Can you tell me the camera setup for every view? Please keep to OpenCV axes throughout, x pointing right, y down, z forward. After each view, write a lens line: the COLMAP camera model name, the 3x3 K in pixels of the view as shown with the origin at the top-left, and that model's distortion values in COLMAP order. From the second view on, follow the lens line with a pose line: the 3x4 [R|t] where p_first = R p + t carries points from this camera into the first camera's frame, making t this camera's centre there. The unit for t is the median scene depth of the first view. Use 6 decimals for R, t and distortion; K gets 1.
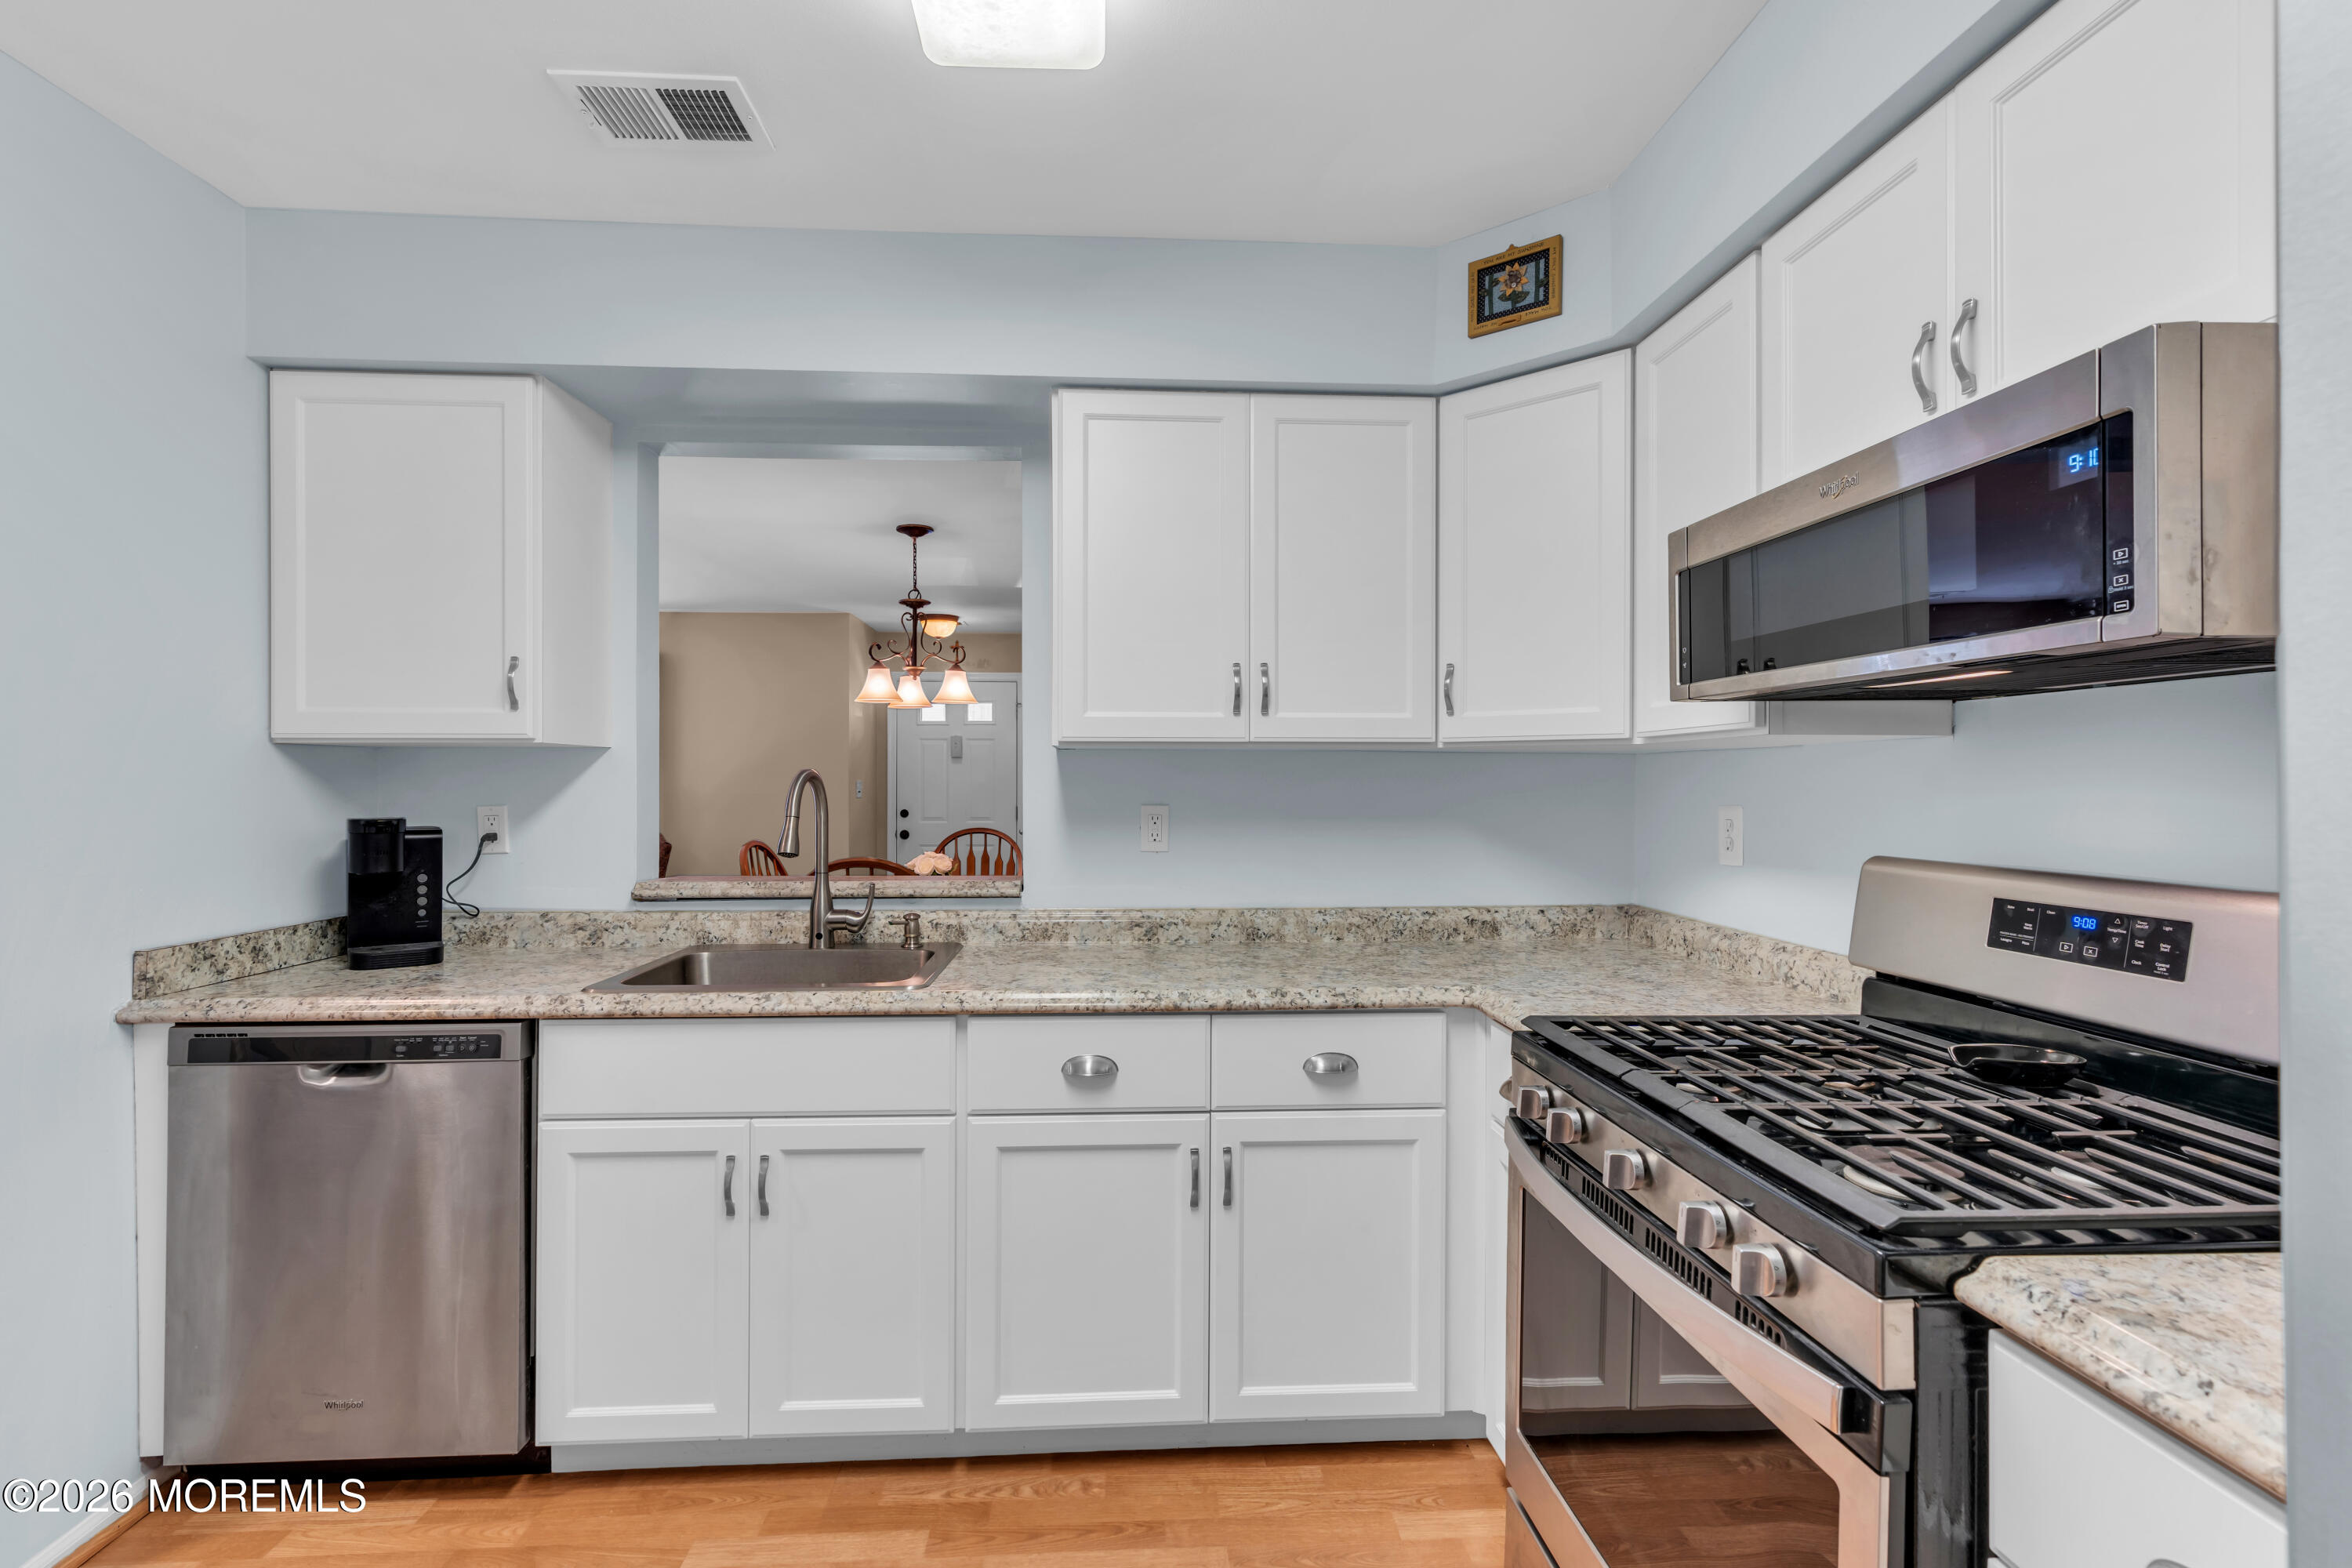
lens RADIAL K [[1050.0, 0, 1166.2], [0, 1050.0, 774.0], [0, 0, 1]] dist [-0.021418, 0.008010]
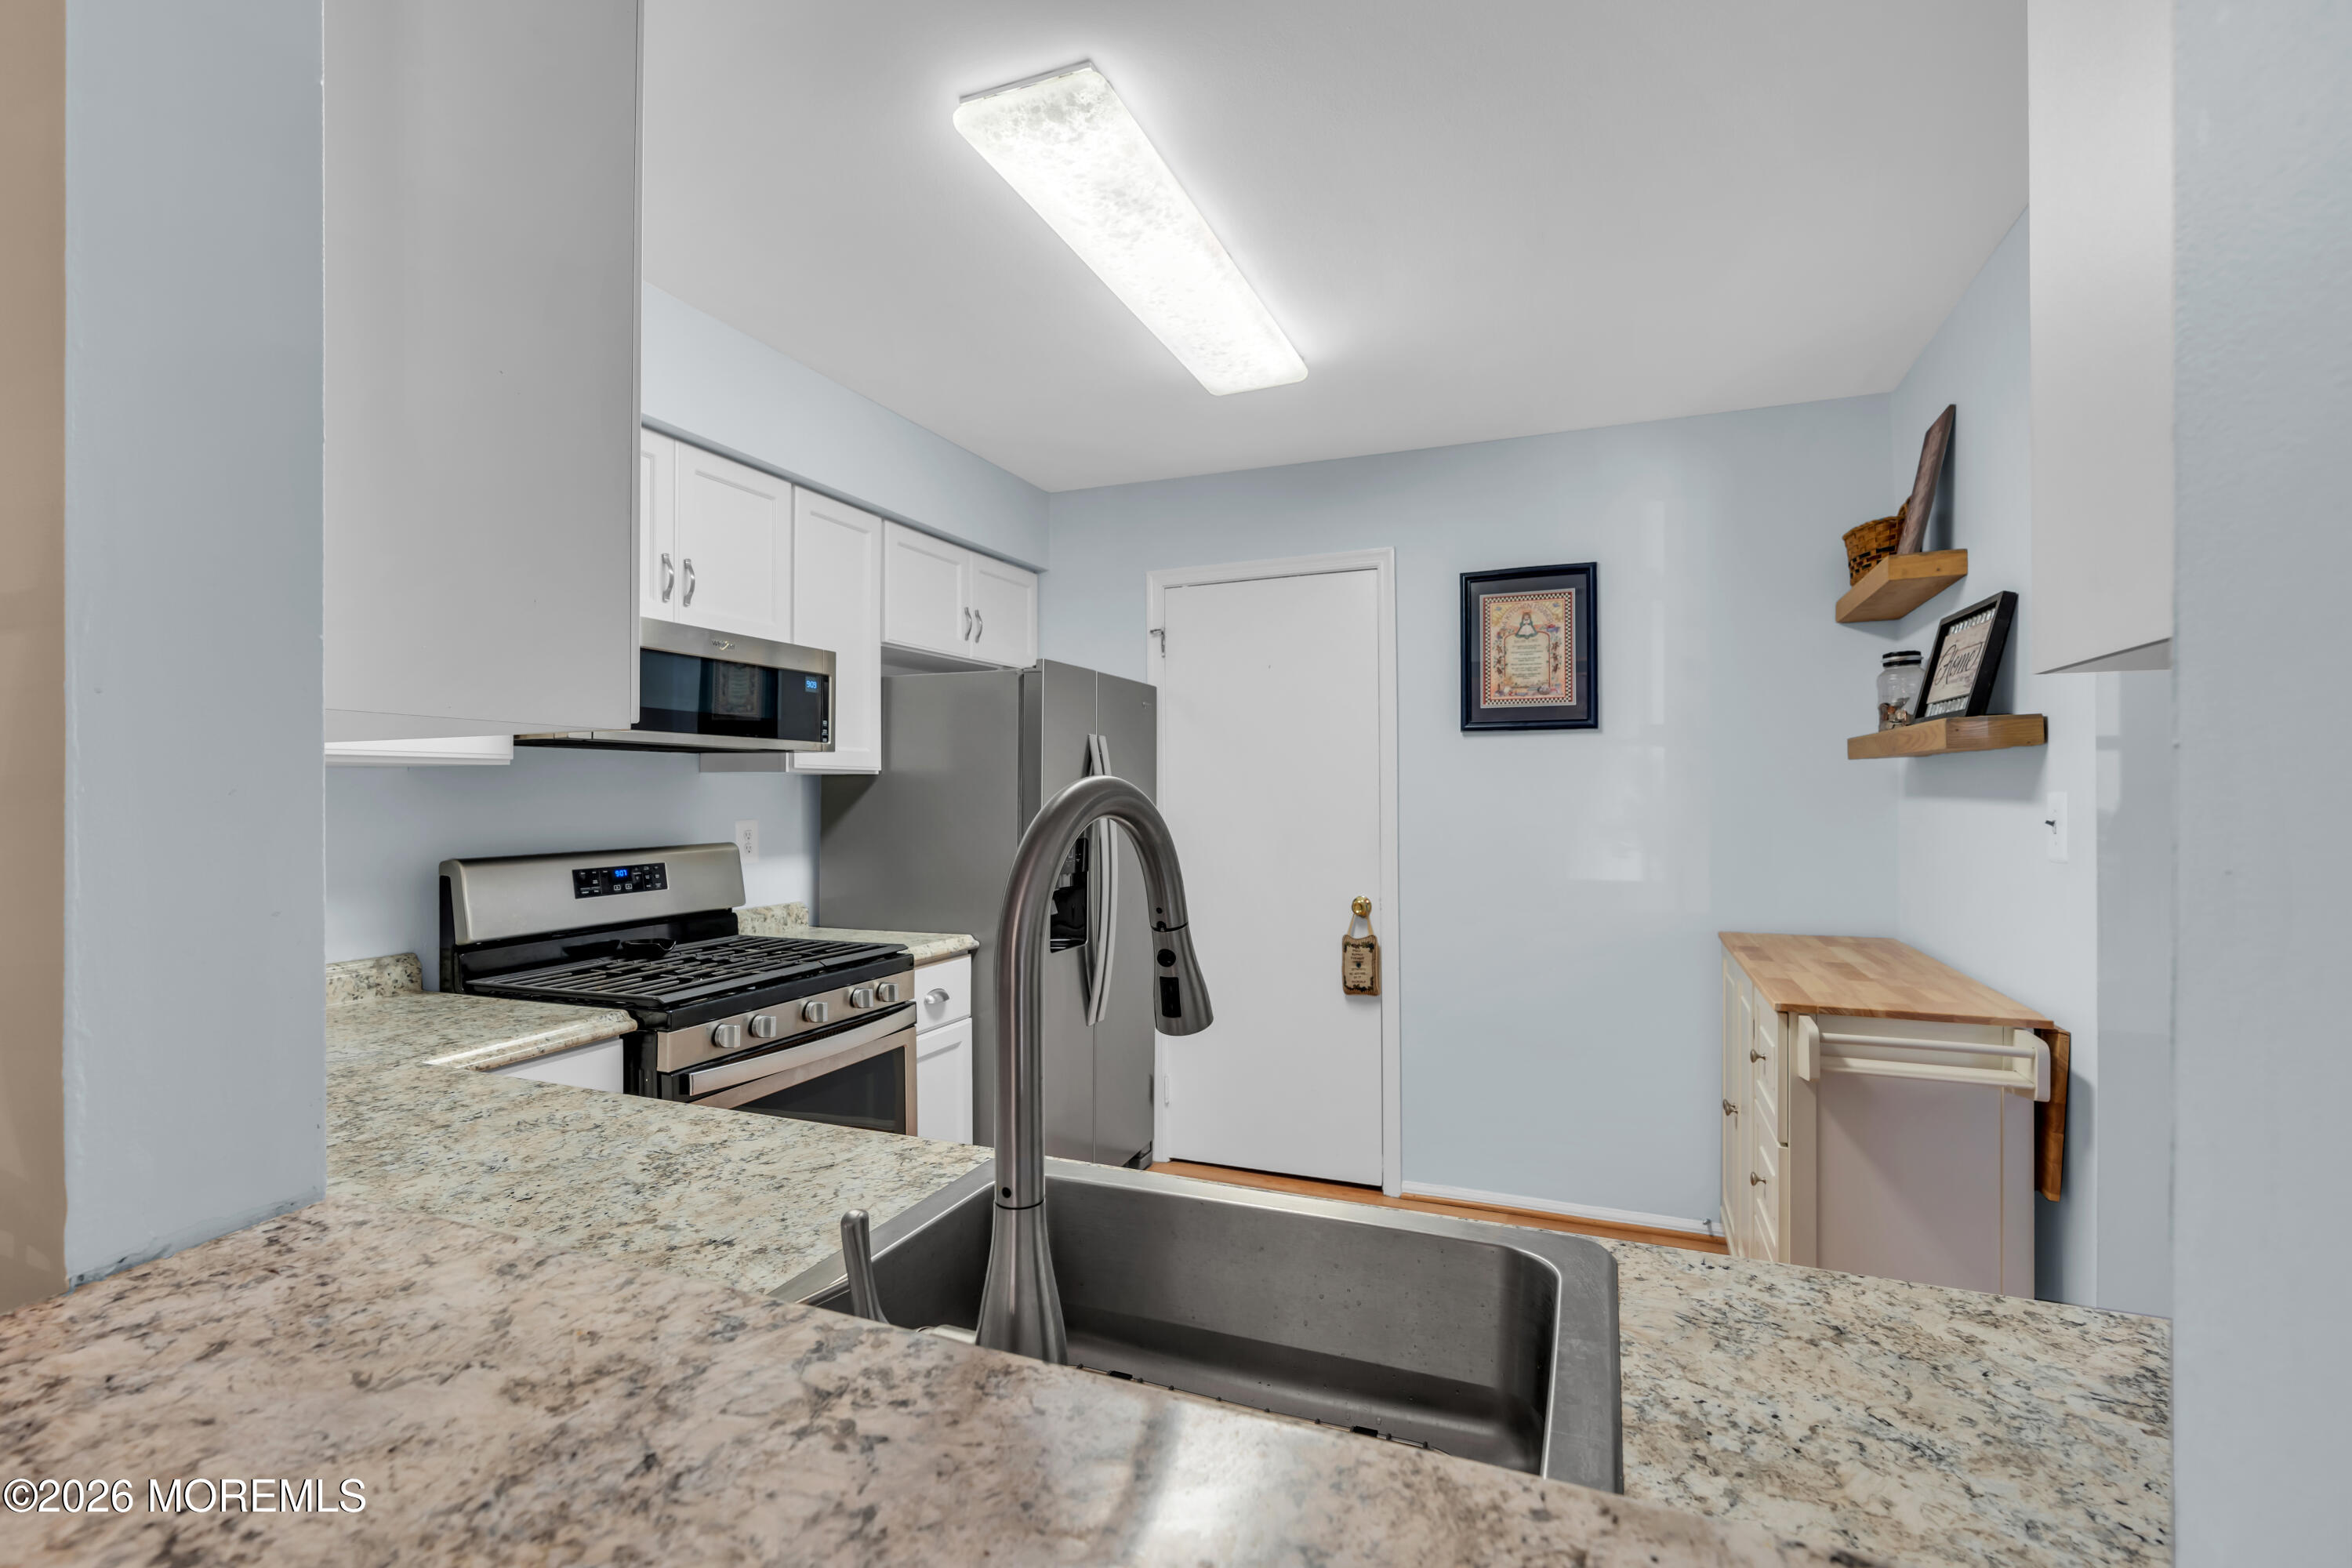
lens RADIAL K [[1041.4, 0, 1176.0], [0, 1041.4, 784.0], [0, 0, 1]] dist [-0.004230, -0.000140]
pose [[-0.902223, 0.004416, 0.431246, -0.544874], [-0.001824, 0.999900, -0.014055, 0.000270], [-0.431265, -0.013467, -0.902125, 1.391270]]
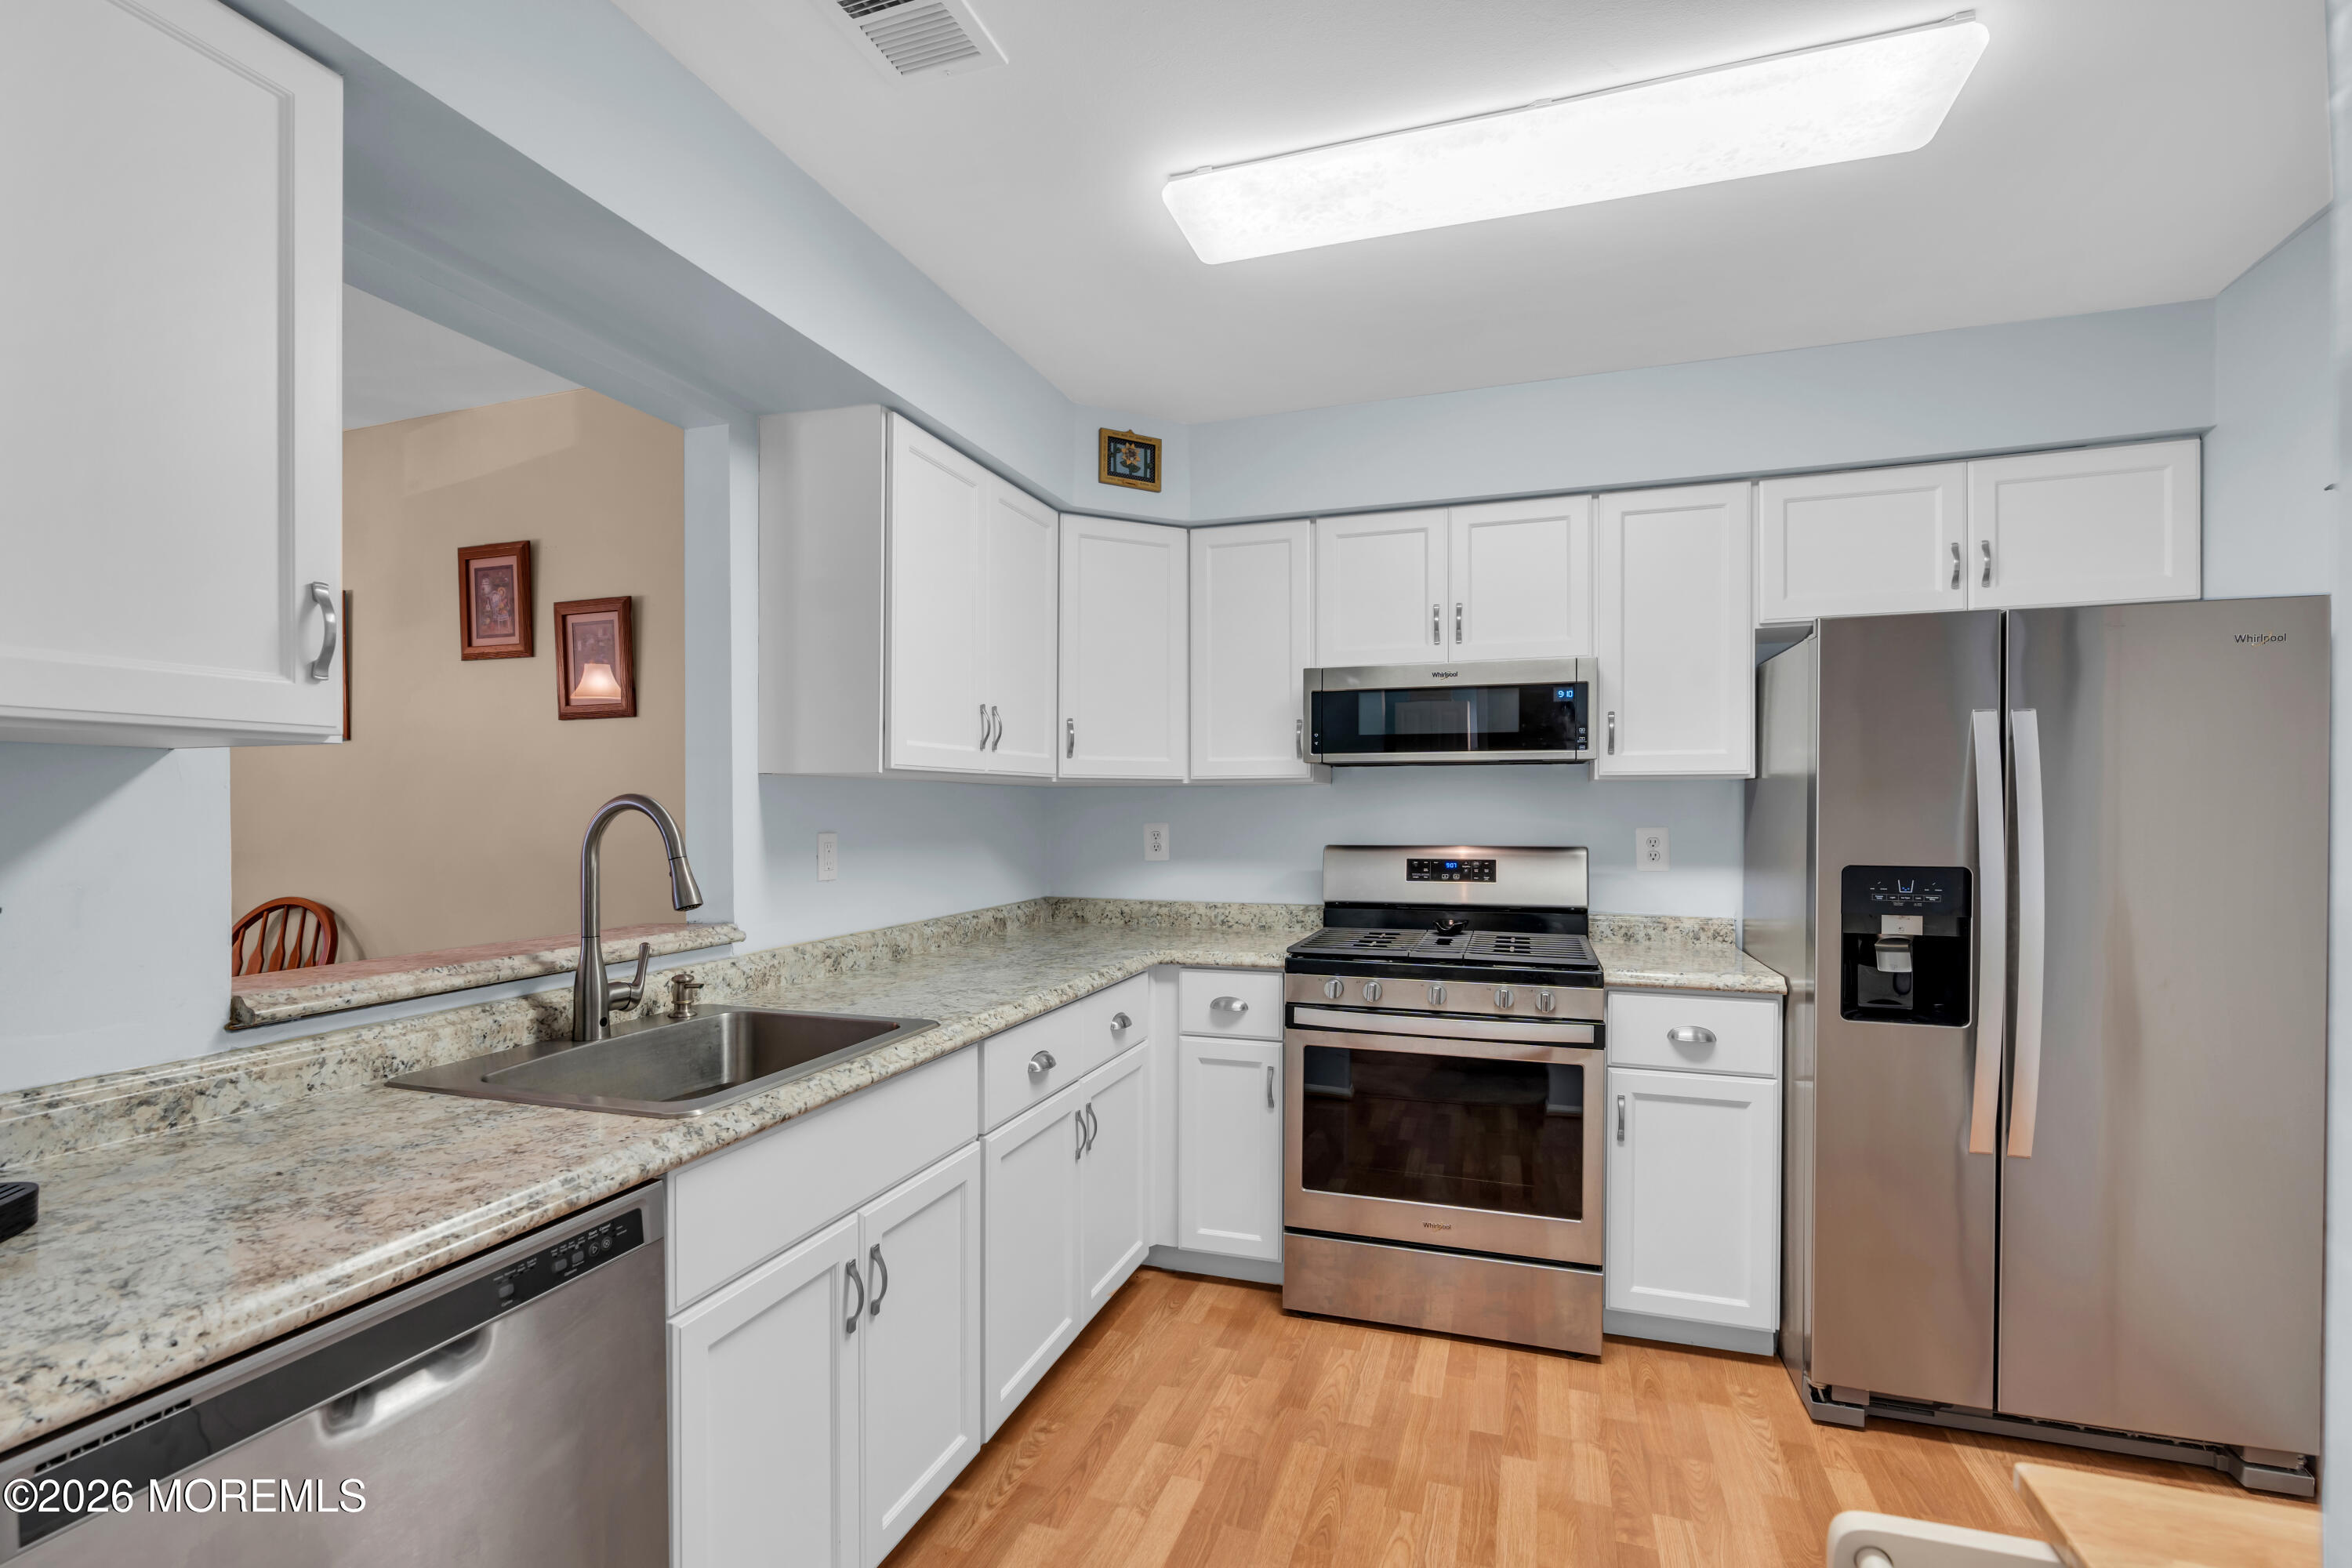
lens RADIAL K [[1067.9, 0, 1172.5], [0, 1067.9, 811.4], [0, 0, 1]] dist [-0.015349, -0.000144]
pose [[0.373863, -0.006201, 0.927463, -0.999021], [-0.003205, 0.999963, 0.007978, 0.000369], [-0.927478, -0.005955, 0.373830, 0.403053]]
